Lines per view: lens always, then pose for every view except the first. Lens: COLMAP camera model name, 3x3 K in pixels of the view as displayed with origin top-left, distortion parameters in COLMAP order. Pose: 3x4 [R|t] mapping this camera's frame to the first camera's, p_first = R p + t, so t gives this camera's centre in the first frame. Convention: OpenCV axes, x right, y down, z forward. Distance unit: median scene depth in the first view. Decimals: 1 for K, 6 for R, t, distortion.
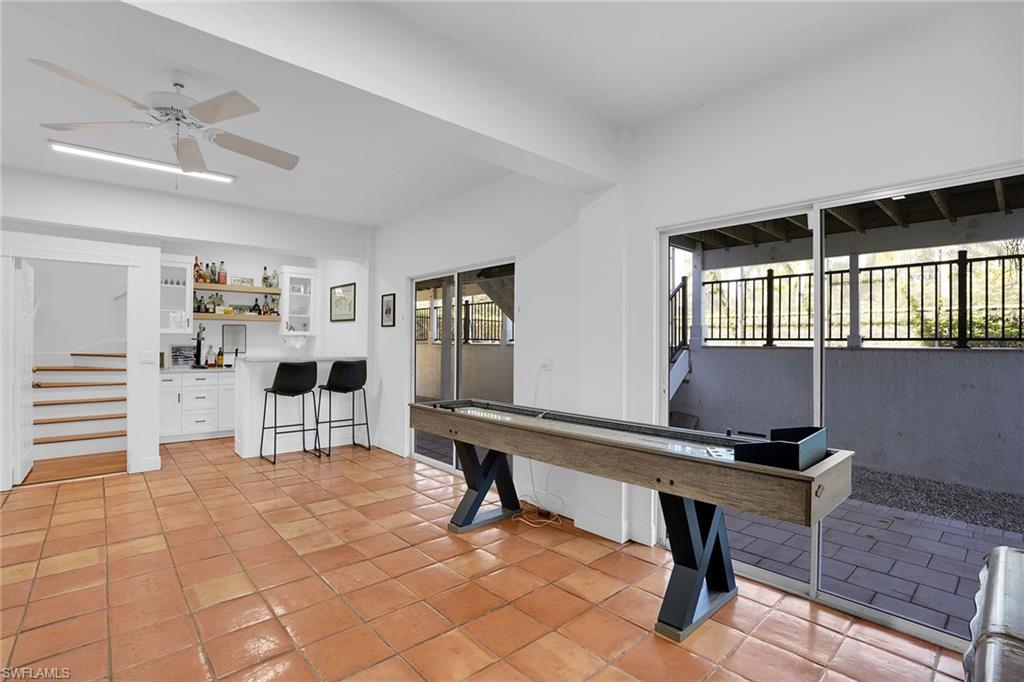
lens RADIAL K [[479.4, 0, 512.7], [0, 479.4, 342.6], [0, 0, 1]] dist [-0.035772, 0.005125]
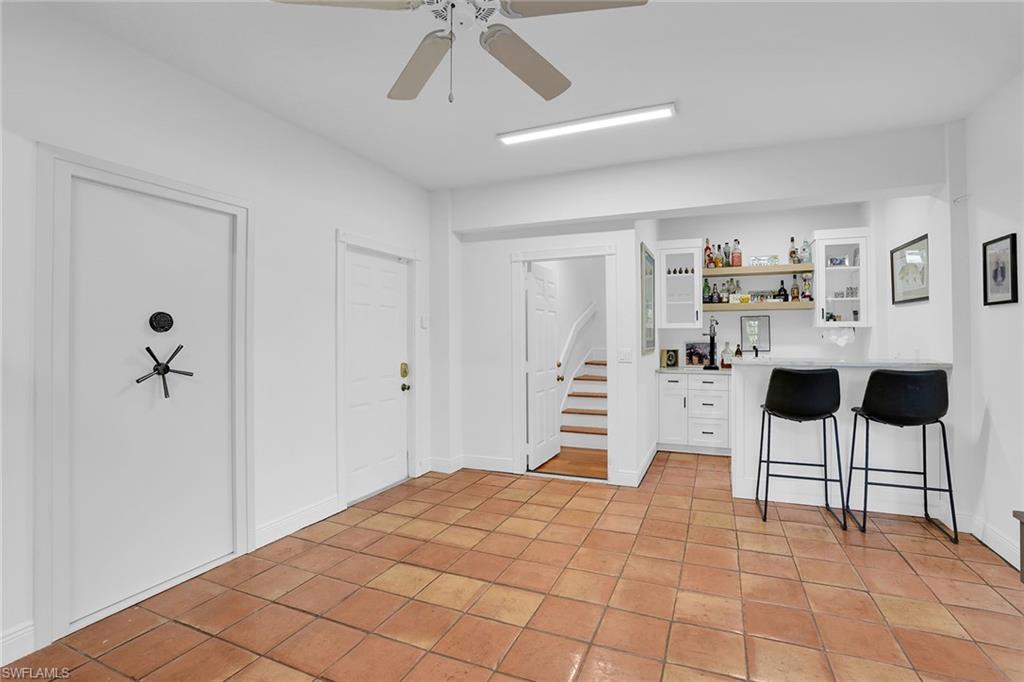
lens RADIAL K [[479.4, 0, 517.0], [0, 479.4, 328.2], [0, 0, 1]] dist [-0.035772, 0.005125]
pose [[0.428981, -0.024733, -0.902975, -0.039334], [0.004630, 0.999672, -0.025182, 0.001366], [0.903302, 0.006622, 0.428955, 0.323623]]
